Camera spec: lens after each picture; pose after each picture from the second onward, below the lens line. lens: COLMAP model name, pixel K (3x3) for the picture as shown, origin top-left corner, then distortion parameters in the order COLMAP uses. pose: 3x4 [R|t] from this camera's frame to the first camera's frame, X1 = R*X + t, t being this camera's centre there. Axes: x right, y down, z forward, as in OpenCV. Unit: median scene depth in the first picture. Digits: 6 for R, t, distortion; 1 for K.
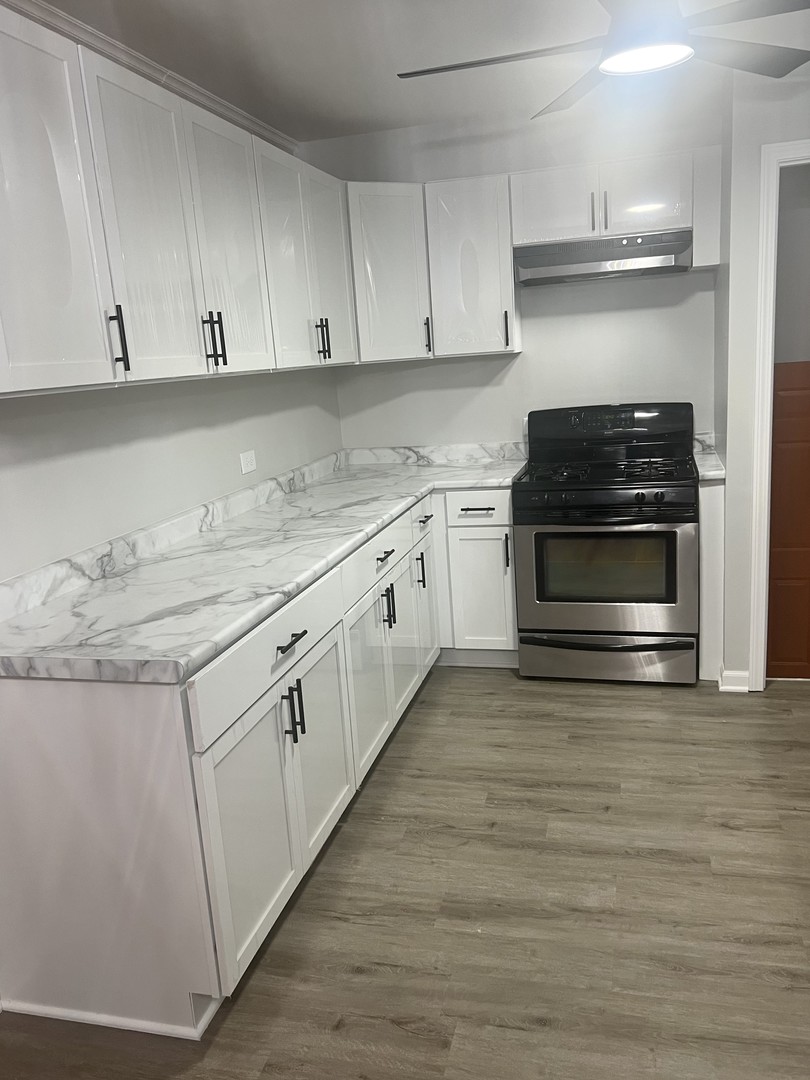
lens RADIAL K [[861.8, 0, 404.8], [0, 861.8, 543.0], [0, 0, 1]] dist [0.042282, -0.023811]
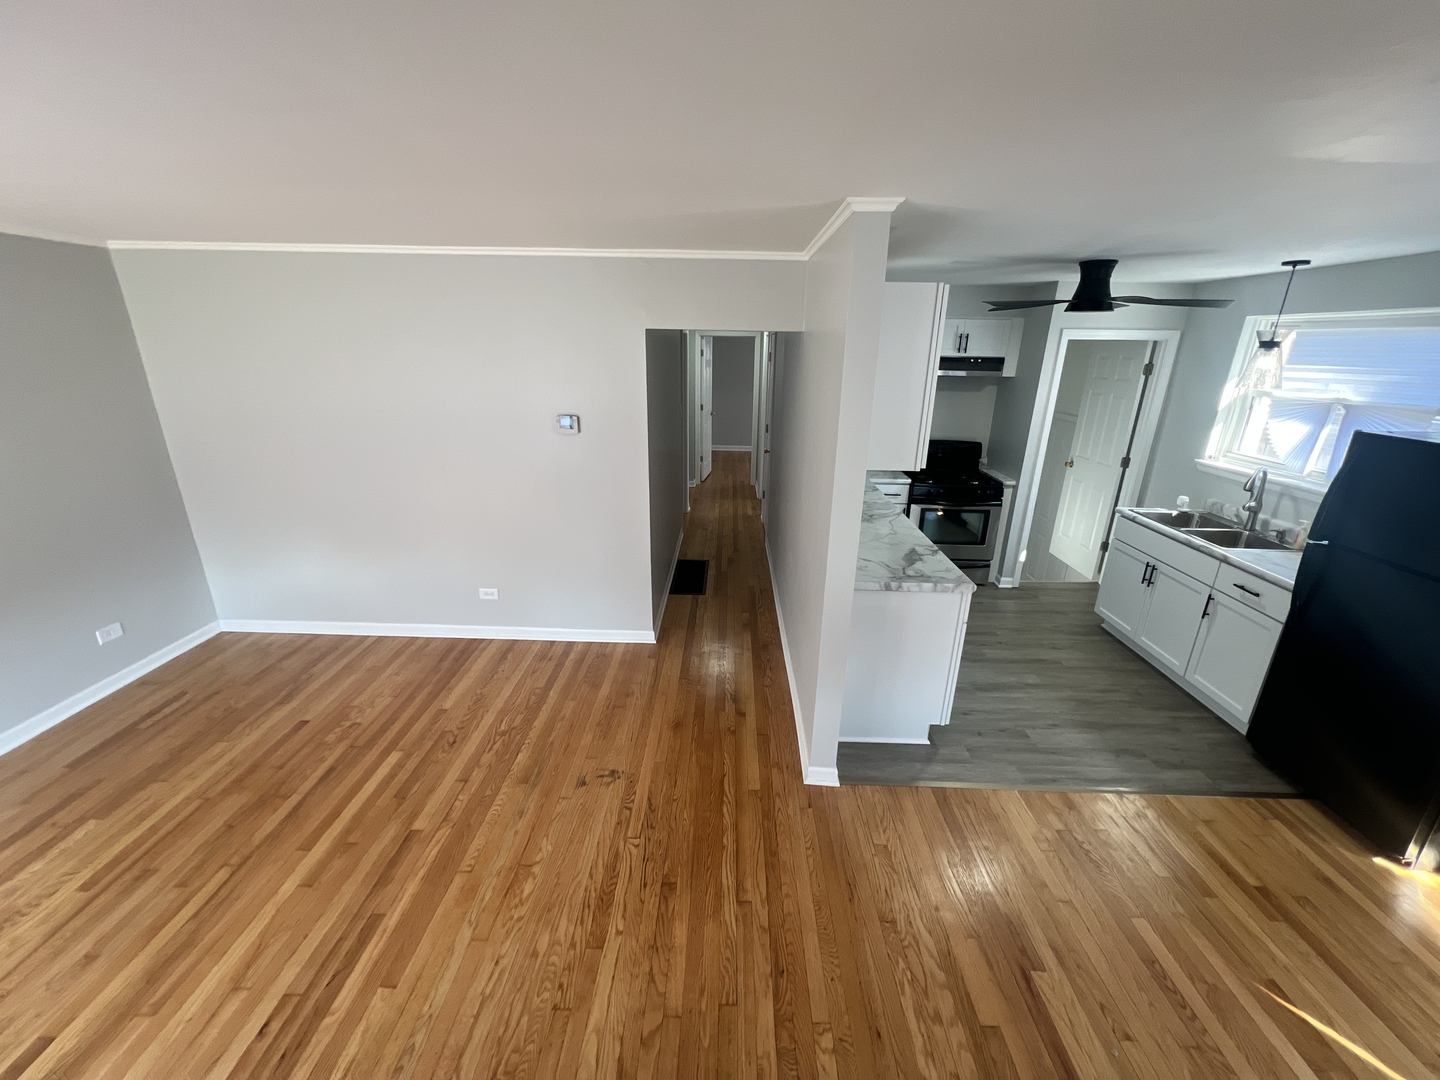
lens RADIAL K [[572.4, 0, 718.9], [0, 572.4, 540.0], [0, 0, 1]] dist [-0.007364, 0.001529]
pose [[0.971210, 0.008158, 0.238084, -0.835256], [-0.031937, 0.994850, 0.096191, -0.069798], [-0.236073, -0.101025, 0.966469, -0.201951]]
